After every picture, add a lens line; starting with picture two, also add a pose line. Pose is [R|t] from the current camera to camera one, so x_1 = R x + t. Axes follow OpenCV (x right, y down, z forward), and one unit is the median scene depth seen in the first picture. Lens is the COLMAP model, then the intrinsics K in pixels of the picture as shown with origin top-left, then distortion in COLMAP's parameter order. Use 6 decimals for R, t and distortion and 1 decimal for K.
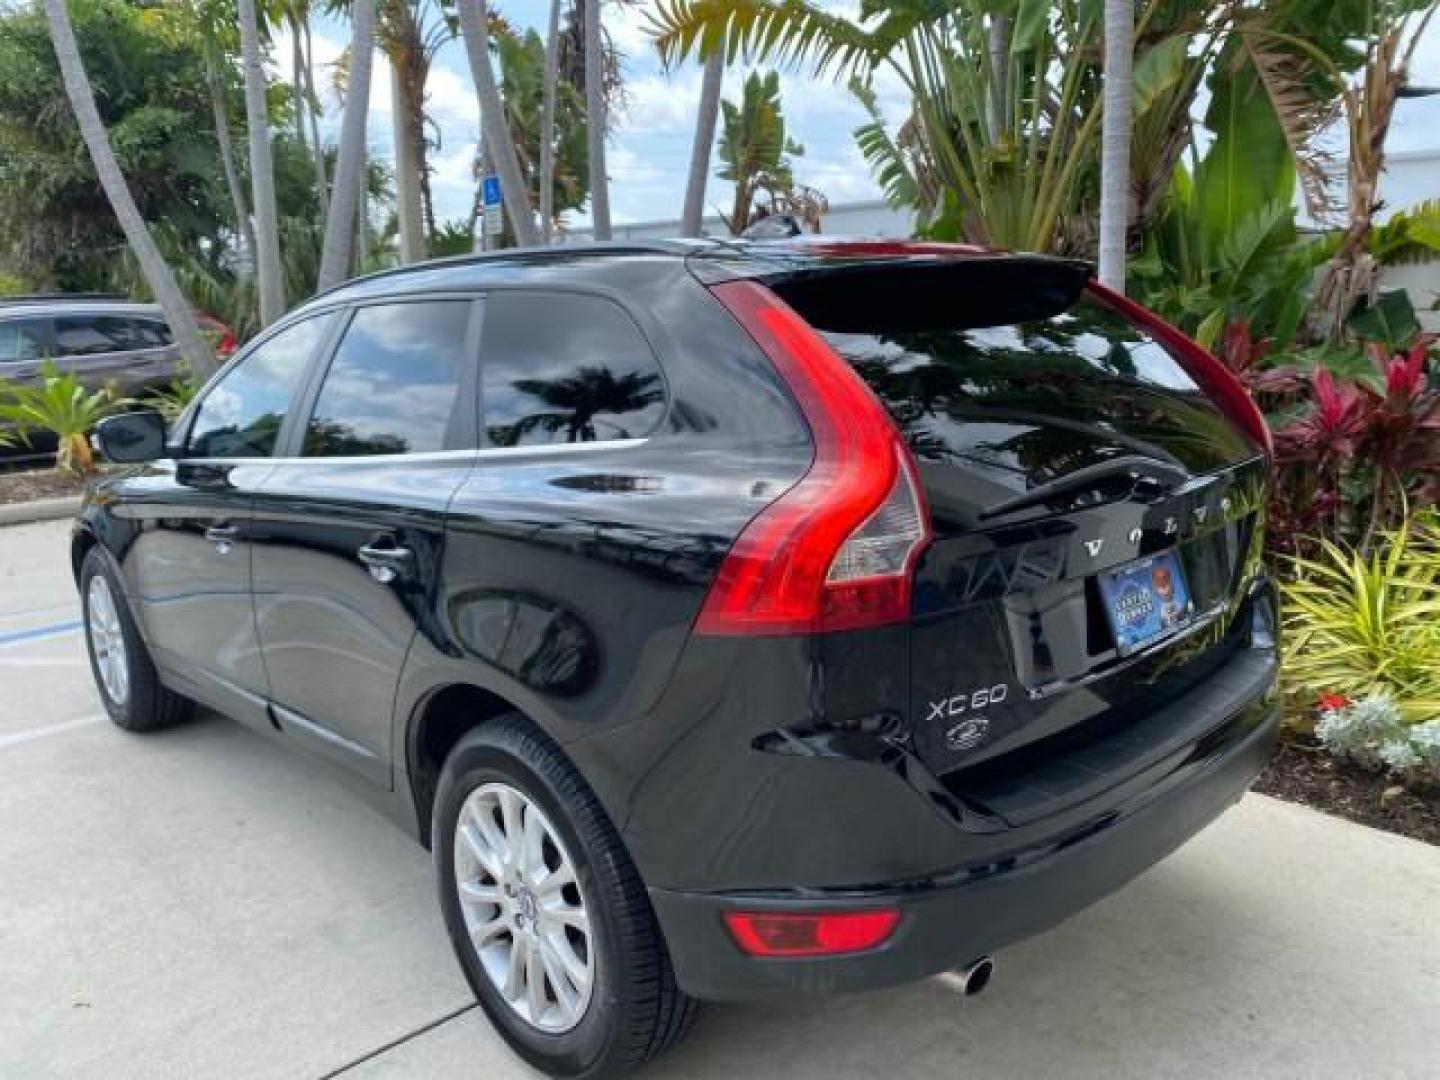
lens RADIAL K [[1108.0, 0, 720.3], [0, 1108.0, 537.7], [0, 0, 1]] dist [0.004432, 0.001863]
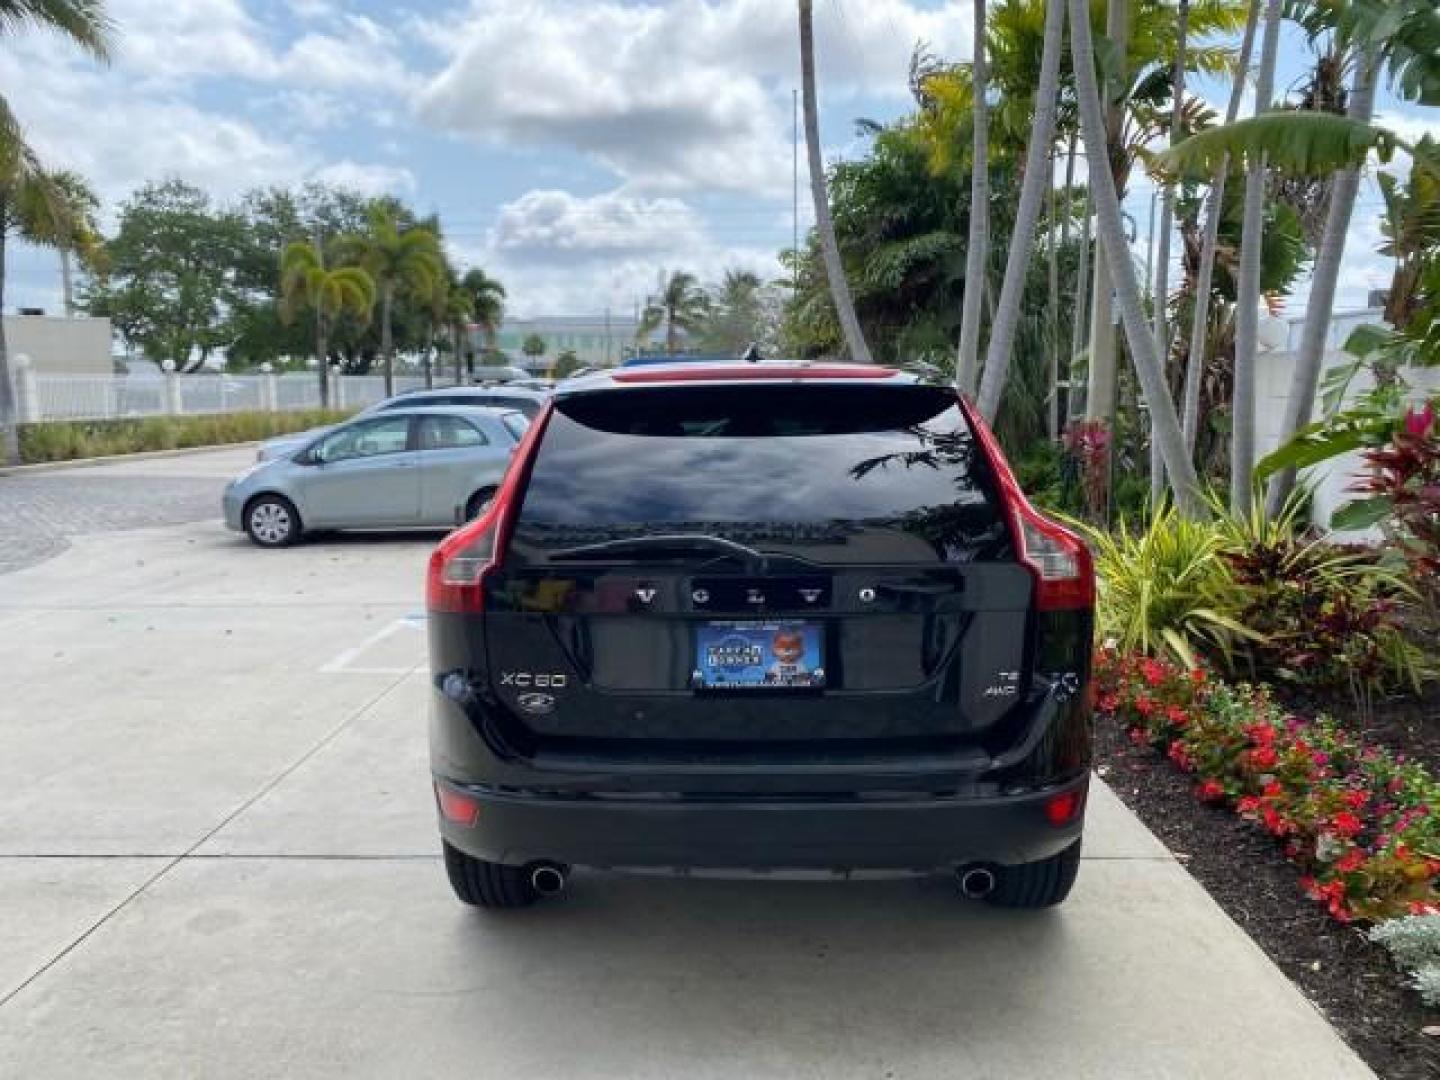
lens RADIAL K [[1117.0, 0, 712.4], [0, 1117.0, 536.3], [0, 0, 1]] dist [0.005916, -0.001748]
pose [[0.713586, 0.100879, -0.693267, 0.616028], [-0.147593, 0.989016, -0.008003, -0.029800], [0.684844, 0.108032, 0.720637, 0.022187]]
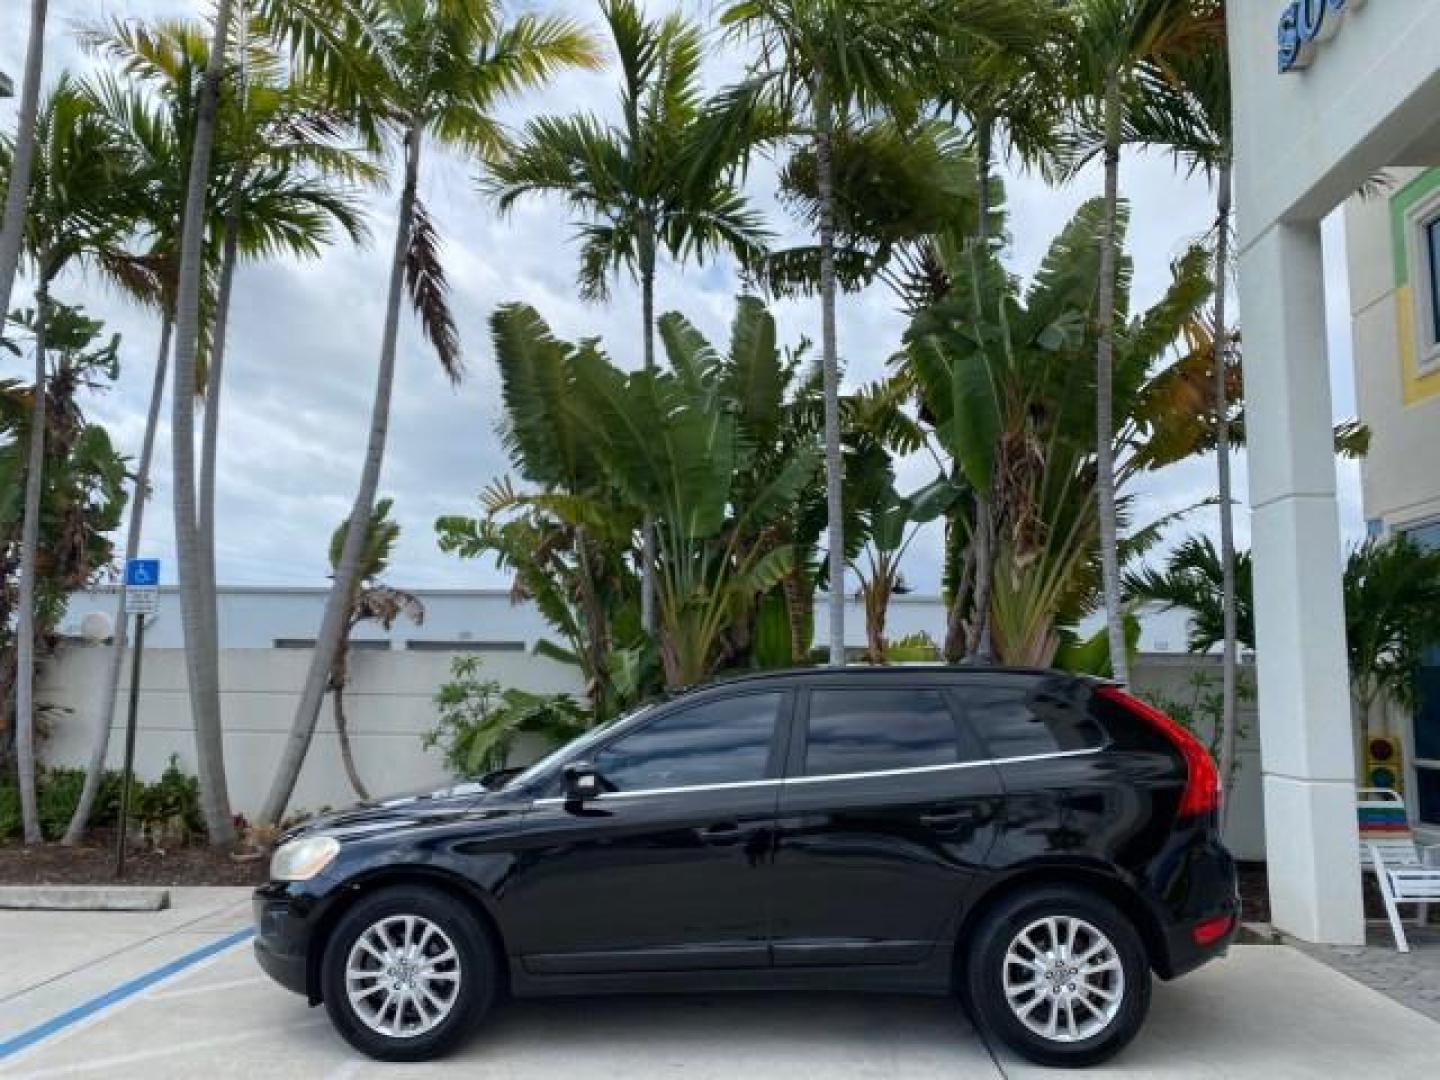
lens RADIAL K [[1115.1, 0, 719.5], [0, 1115.1, 537.0], [0, 0, 1]] dist [0.016302, -0.002047]
pose [[0.707105, 0.121611, 0.696572, -1.216699], [0.121413, 0.949589, -0.289033, 0.039010], [-0.696607, 0.288950, 0.656694, -0.100895]]
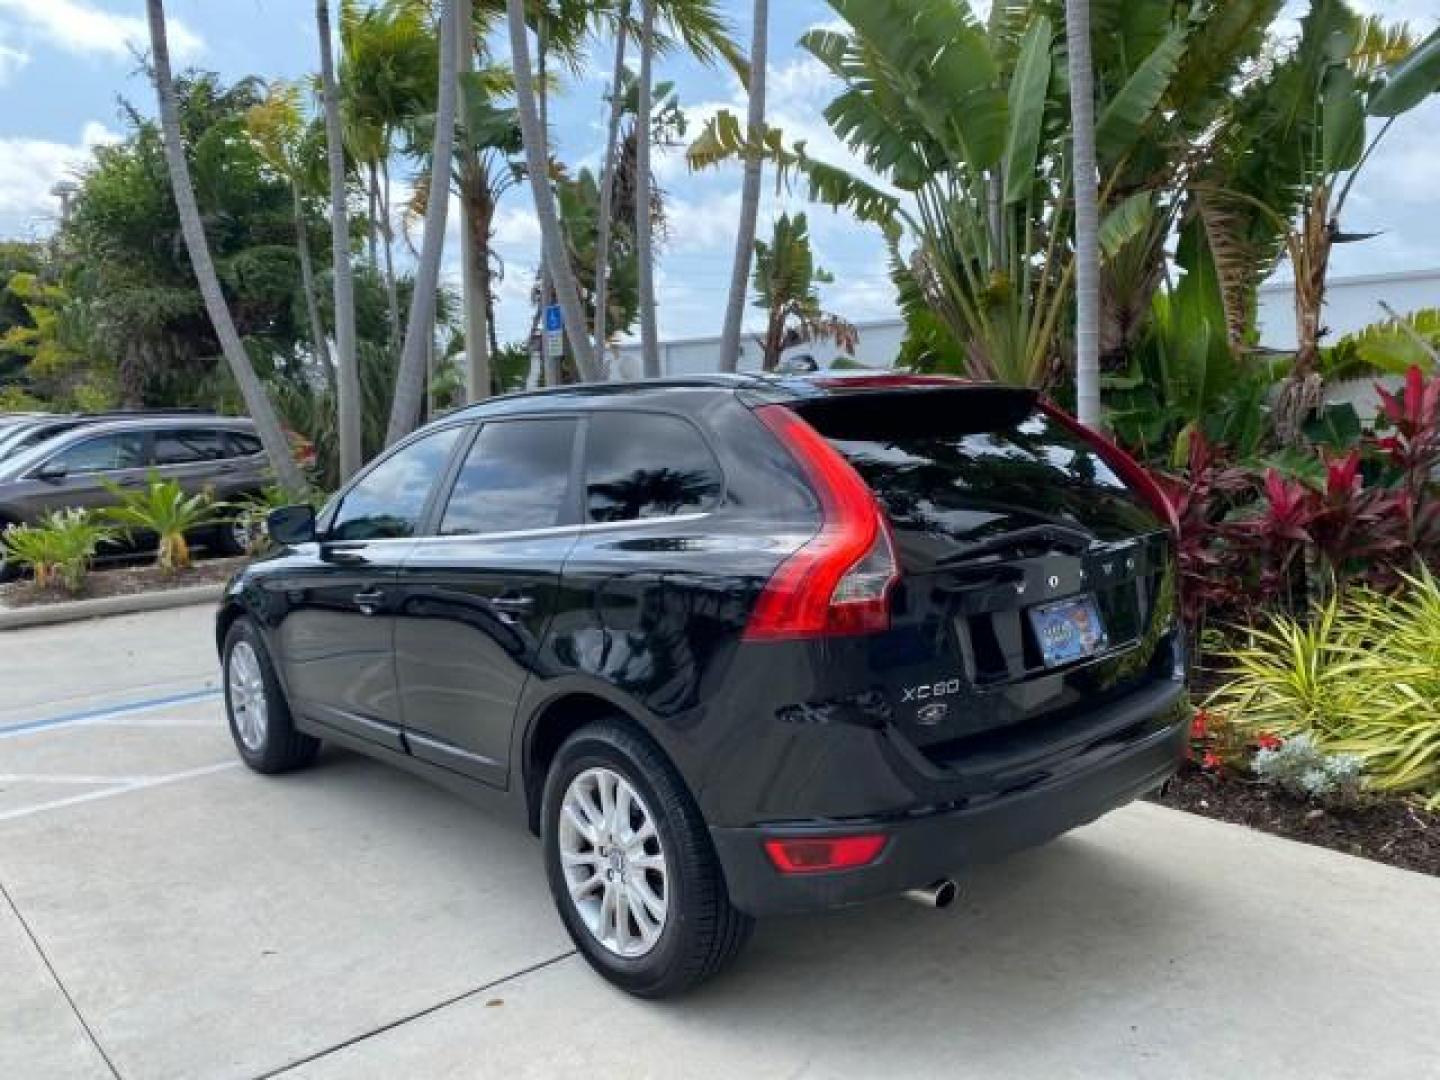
lens RADIAL K [[1106.2, 0, 723.2], [0, 1106.2, 543.3], [0, 0, 1]] dist [0.008823, 0.002002]
pose [[0.999598, -0.000841, -0.028341, -0.003391], [-0.001757, 0.995800, -0.091541, 0.038377], [0.028299, 0.091554, 0.995398, -0.202220]]
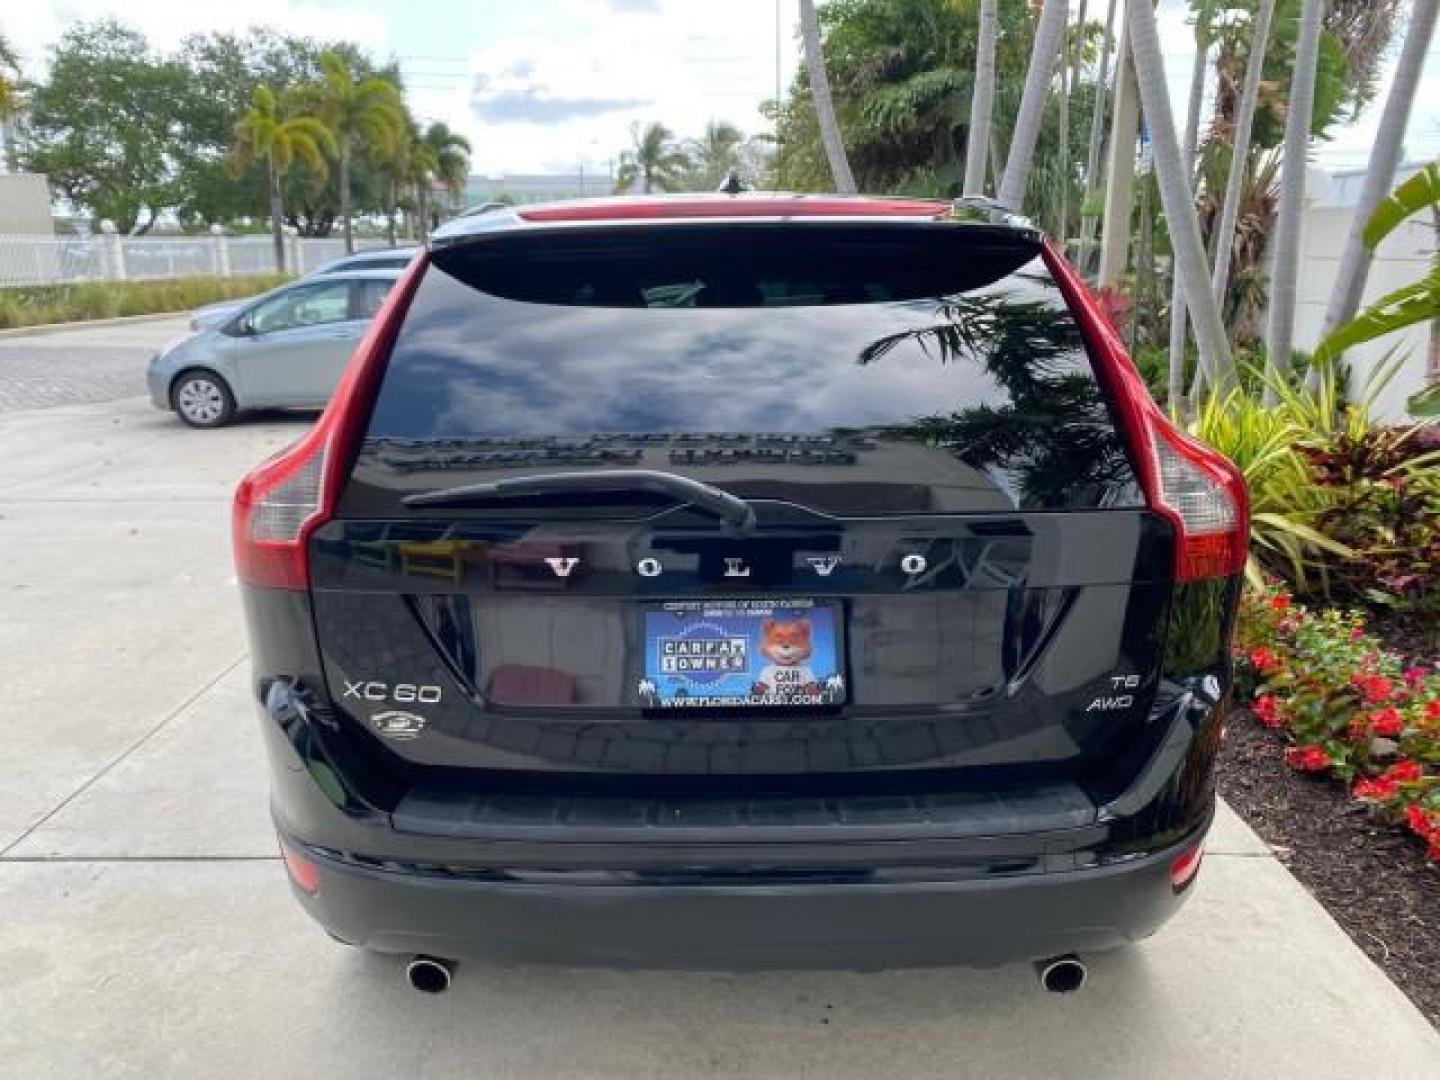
lens RADIAL K [[1116.3, 0, 716.6], [0, 1116.3, 534.3], [0, 0, 1]] dist [0.007682, -0.006570]
pose [[0.728616, 0.176056, -0.661908, 0.454443], [-0.144626, 0.984156, 0.102566, -0.055916], [0.669479, 0.020997, 0.742535, 0.198285]]
